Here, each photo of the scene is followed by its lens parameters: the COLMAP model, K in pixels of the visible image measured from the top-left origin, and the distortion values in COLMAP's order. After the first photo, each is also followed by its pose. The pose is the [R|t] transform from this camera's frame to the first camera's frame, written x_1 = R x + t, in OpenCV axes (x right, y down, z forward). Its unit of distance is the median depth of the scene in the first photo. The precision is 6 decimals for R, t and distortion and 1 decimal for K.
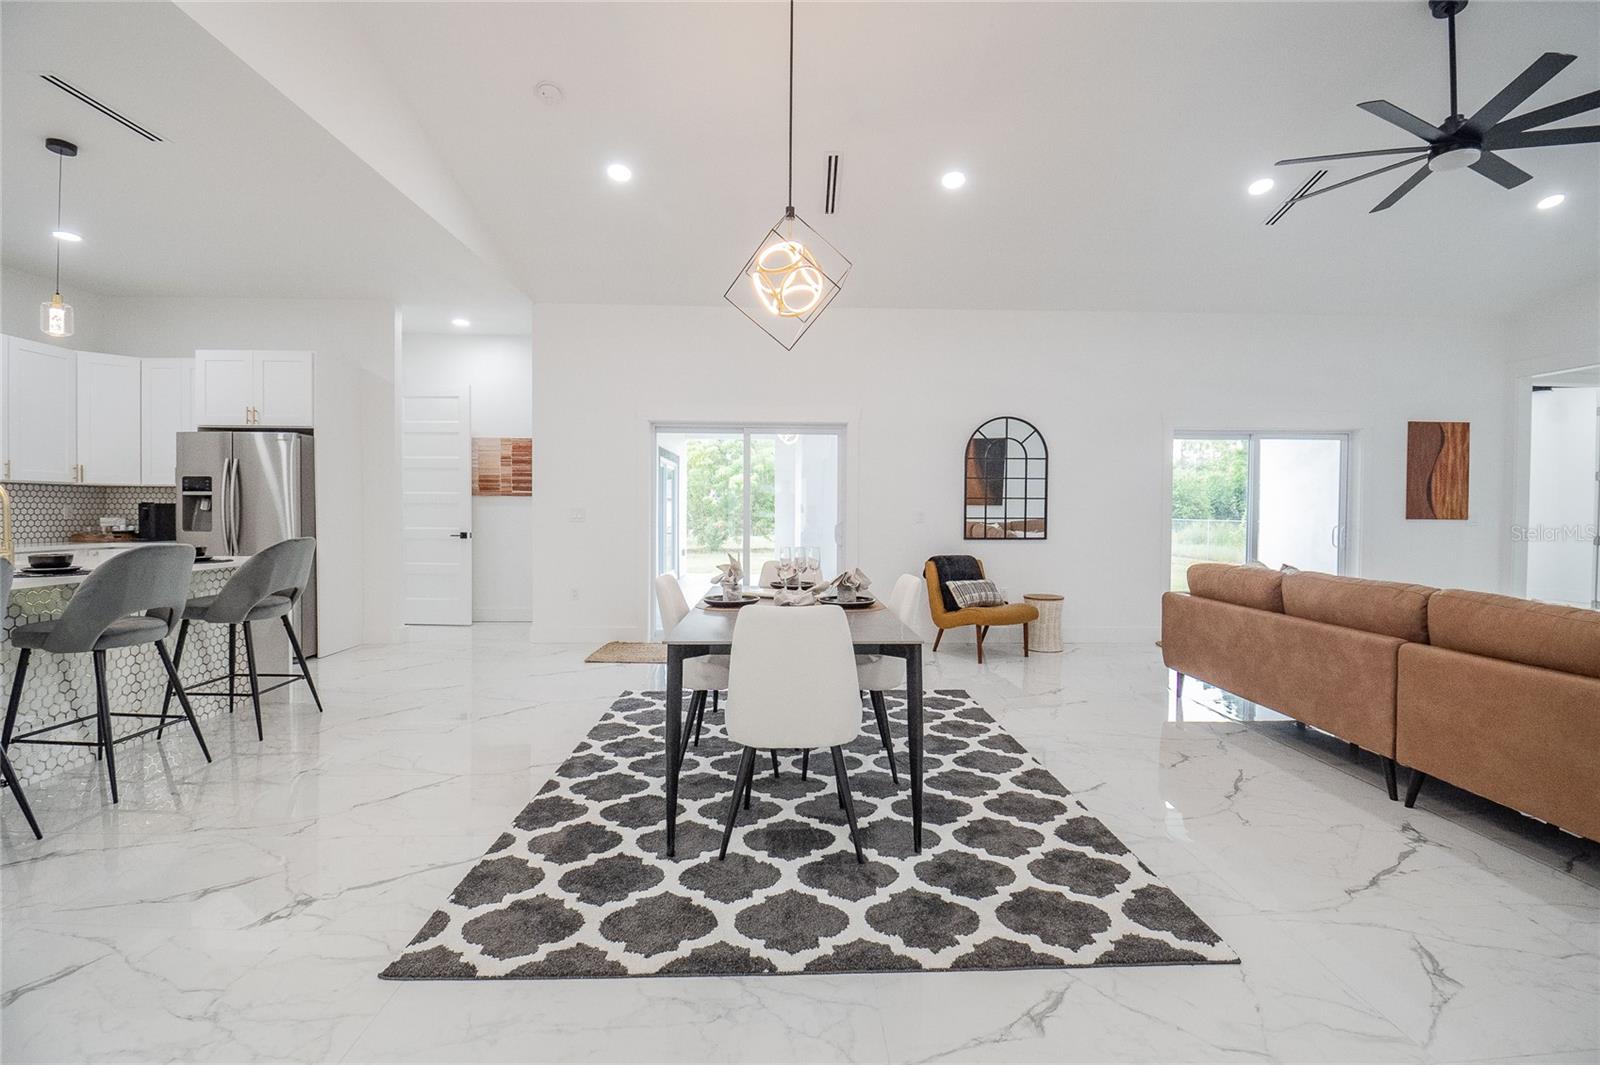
lens RADIAL K [[711.0, 0, 809.4], [0, 711.0, 524.3], [0, 0, 1]] dist [0.017775, -0.024078]
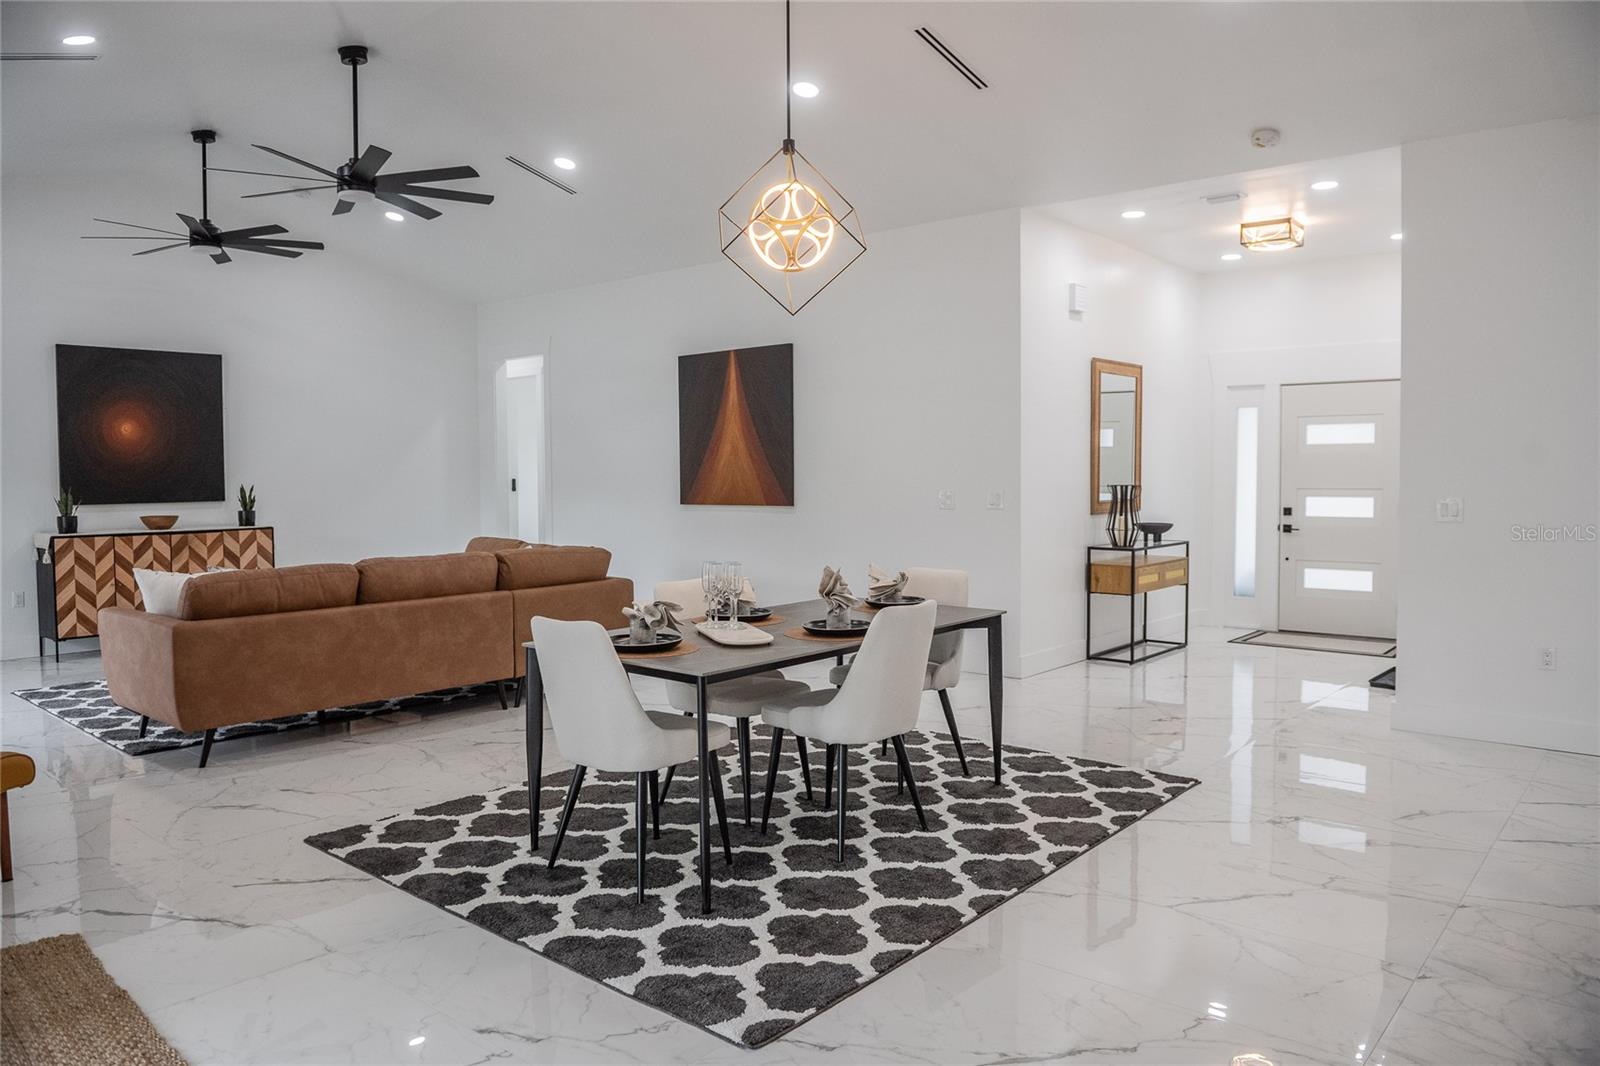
lens RADIAL K [[1098.0, 0, 806.0], [0, 1098.0, 527.4], [0, 0, 1]] dist [-0.055269, 0.000827]
pose [[-0.740306, -0.035500, 0.671332, -0.620067], [0.013241, 0.997641, 0.067356, -0.057777], [-0.672140, 0.058753, -0.738089, 1.335719]]
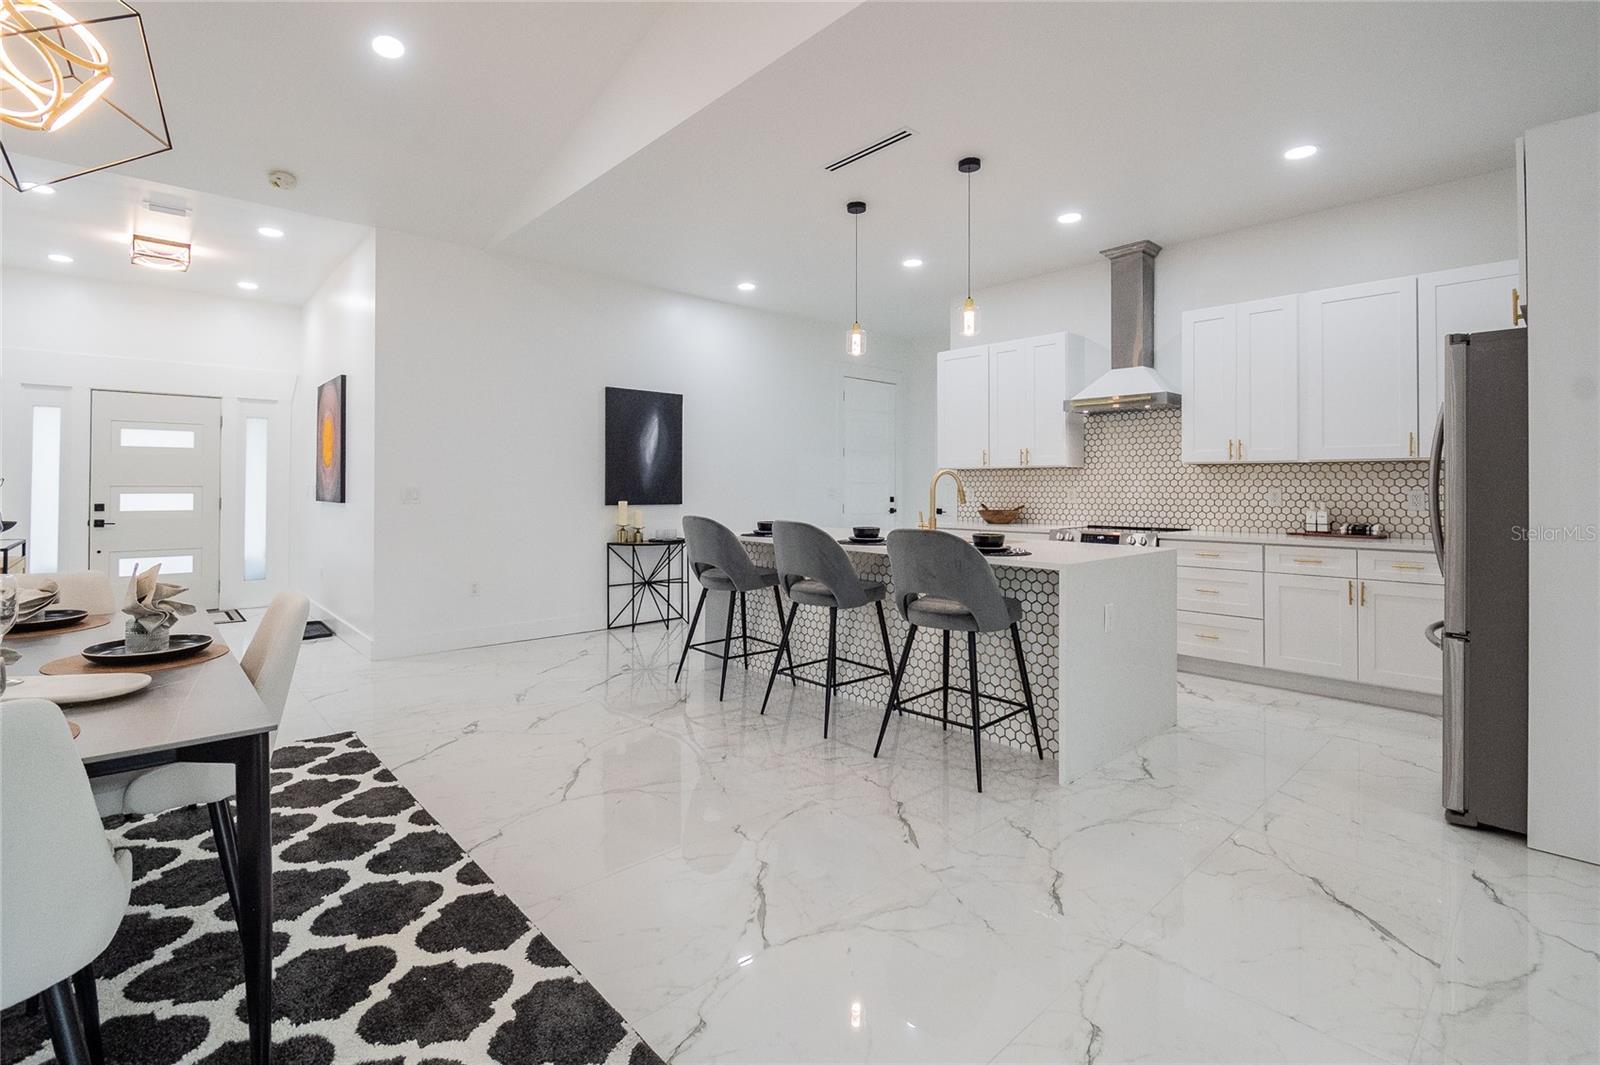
lens RADIAL K [[718.9, 0, 789.8], [0, 718.9, 479.1], [0, 0, 1]] dist [0.024455, -0.024519]
pose [[-0.763845, -0.016157, -0.645197, -0.088888], [-0.020430, 0.999791, -0.000850, -0.025593], [0.645076, 0.012532, -0.764015, 1.235928]]
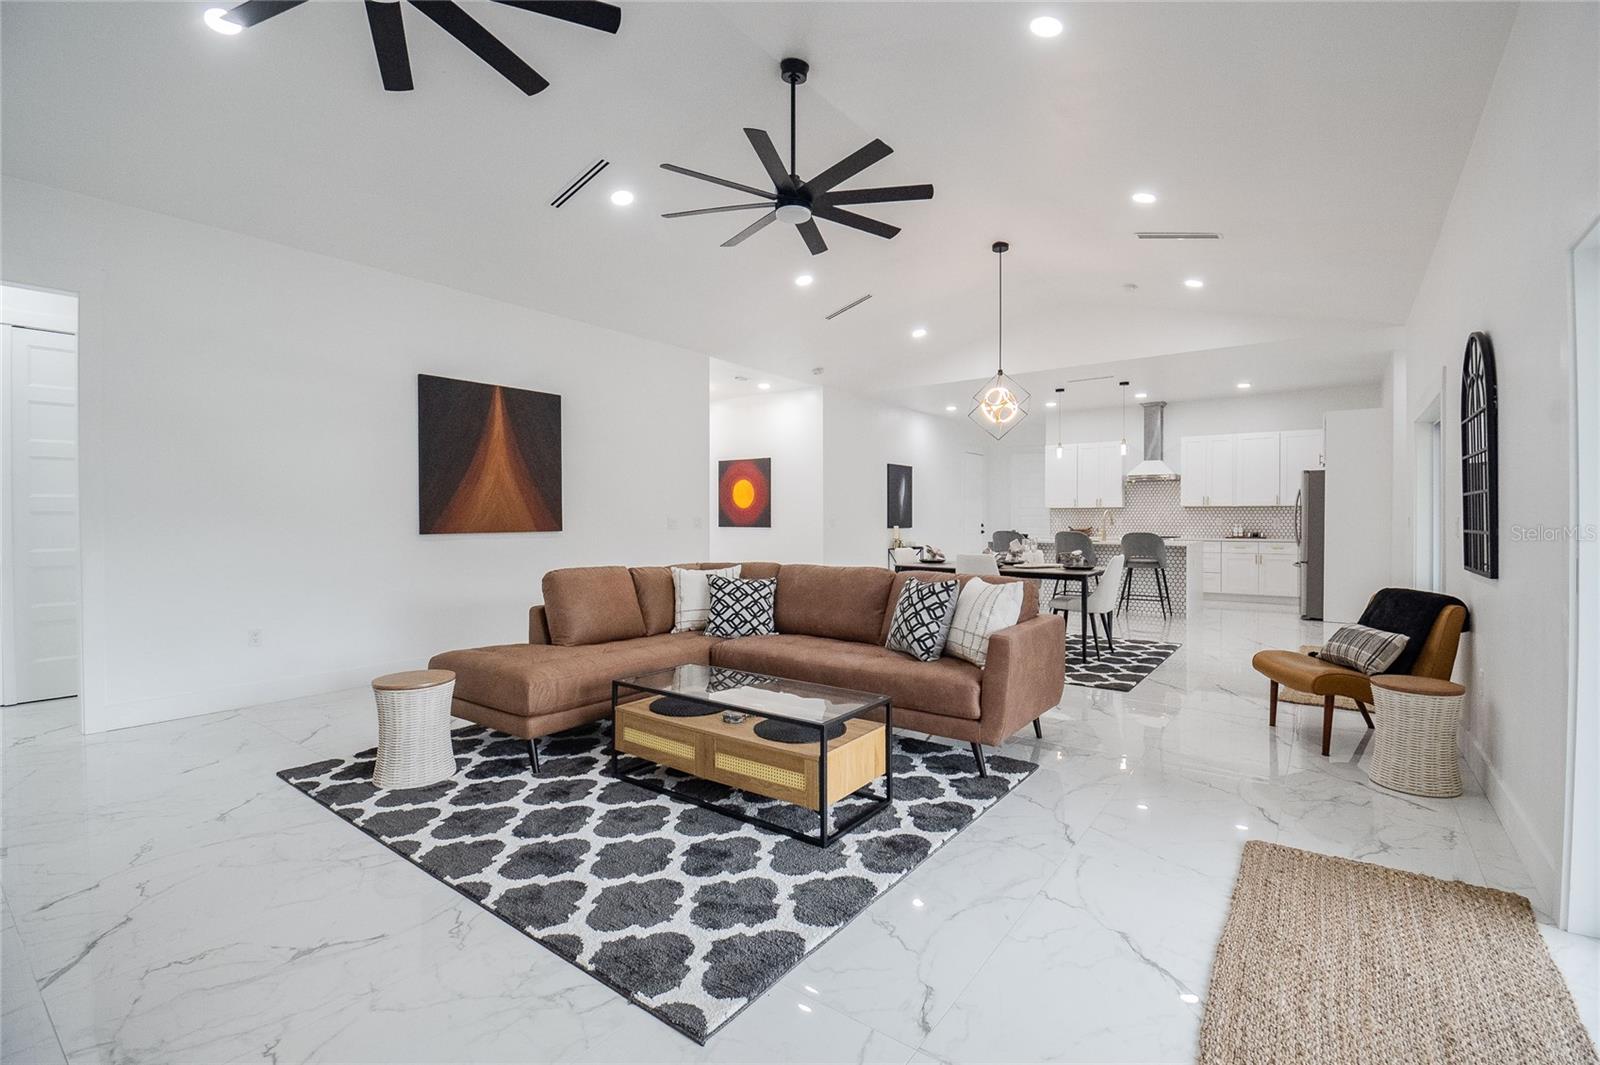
lens RADIAL K [[693.8, 0, 806.5], [0, 693.8, 526.0], [0, 0, 1]] dist [-0.000721, -0.007655]
pose [[-0.626247, 0.002925, -0.779619, 1.292909], [-0.018397, 0.999659, 0.018528, -0.018080], [0.779408, 0.025946, -0.625980, 1.257307]]
